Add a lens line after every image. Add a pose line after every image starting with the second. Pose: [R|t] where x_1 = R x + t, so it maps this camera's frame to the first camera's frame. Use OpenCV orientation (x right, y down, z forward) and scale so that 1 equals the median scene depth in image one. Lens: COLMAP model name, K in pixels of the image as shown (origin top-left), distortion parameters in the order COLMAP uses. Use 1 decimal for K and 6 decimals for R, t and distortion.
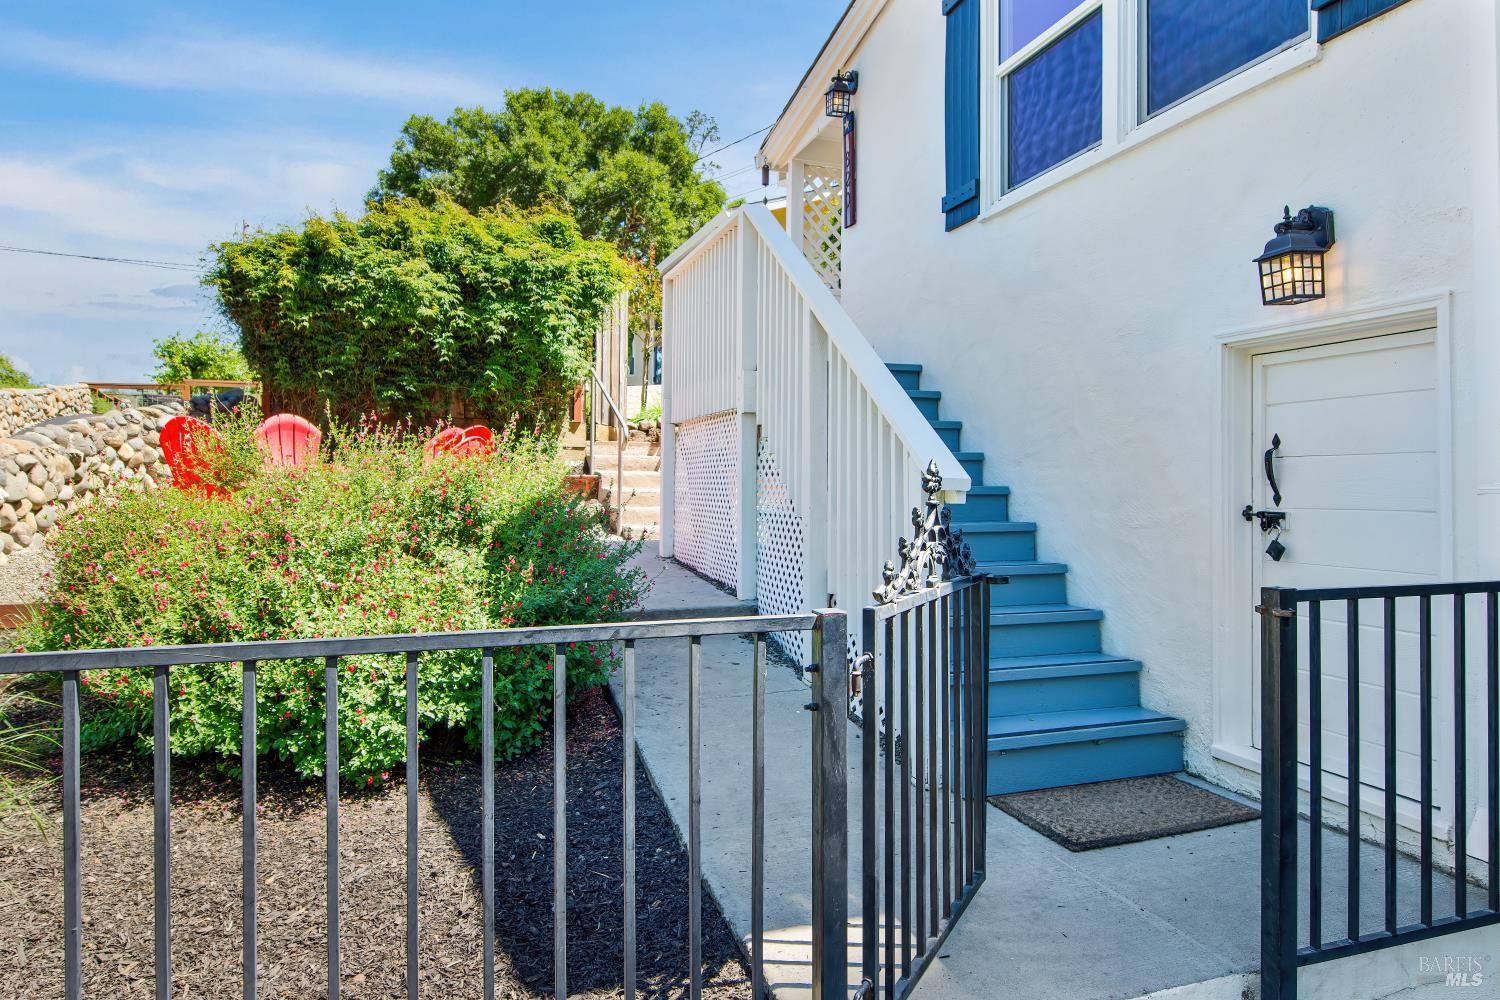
lens RADIAL K [[941.5, 0, 754.0], [0, 941.5, 484.8], [0, 0, 1]] dist [-0.002583, -0.001655]
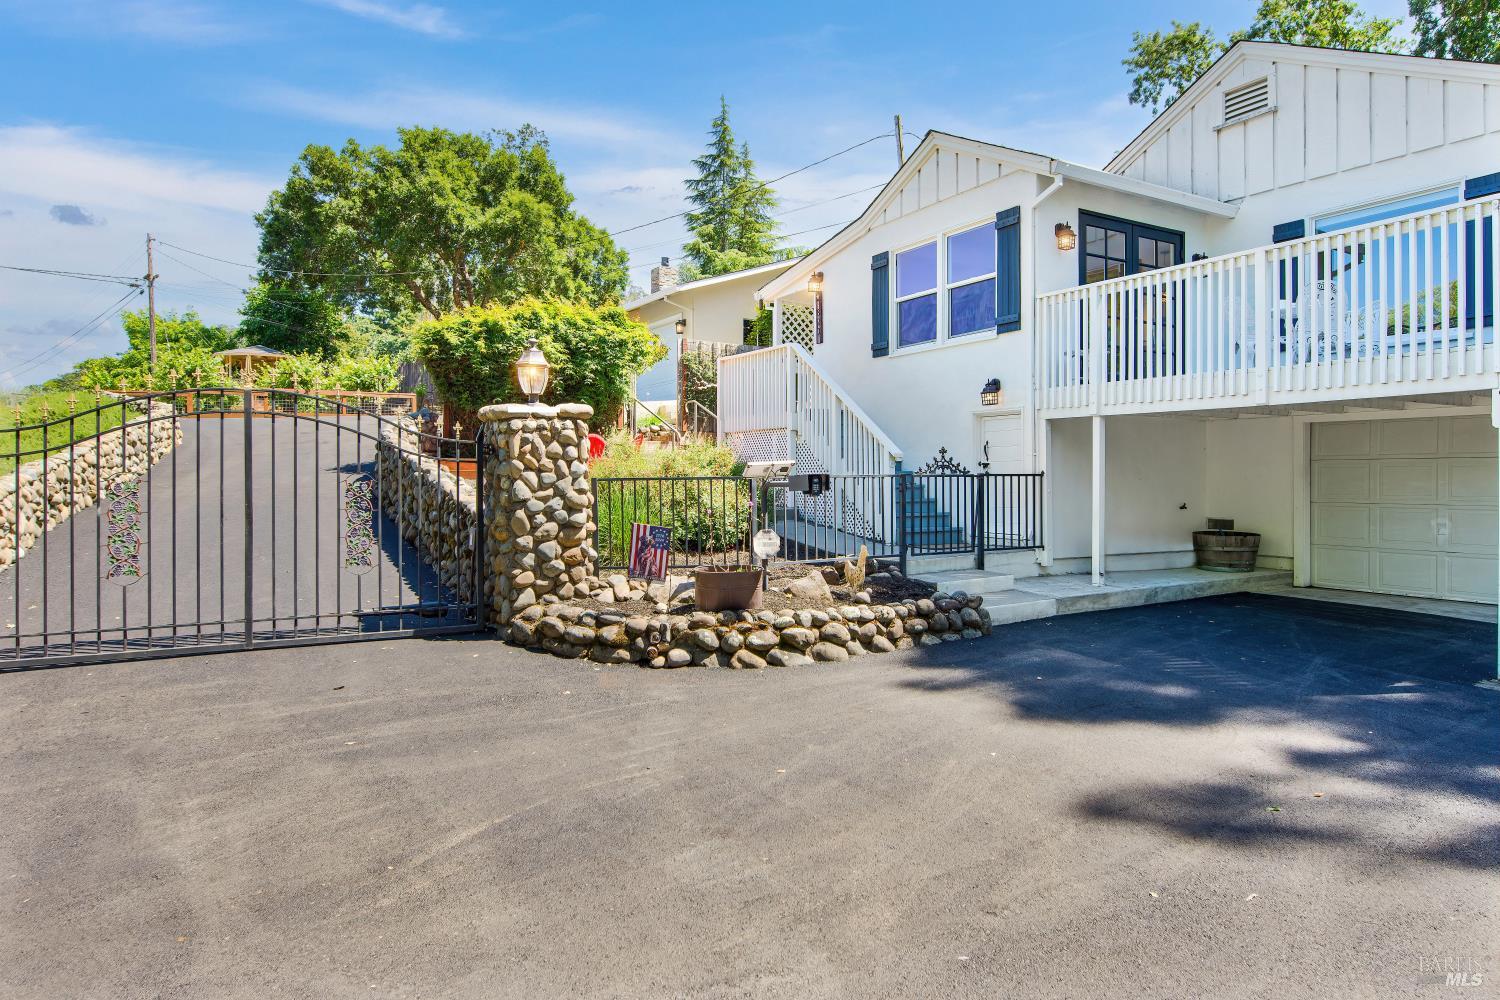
lens RADIAL K [[904.3, 0, 750.0], [0, 904.3, 500.0], [0, 0, 1]] dist [-0.005400, -0.001366]
pose [[0.980396, -0.010989, 0.196731, -0.078082], [0.006802, 0.999736, 0.021945, 0.006950], [-0.196920, -0.020176, 0.980212, -0.170772]]
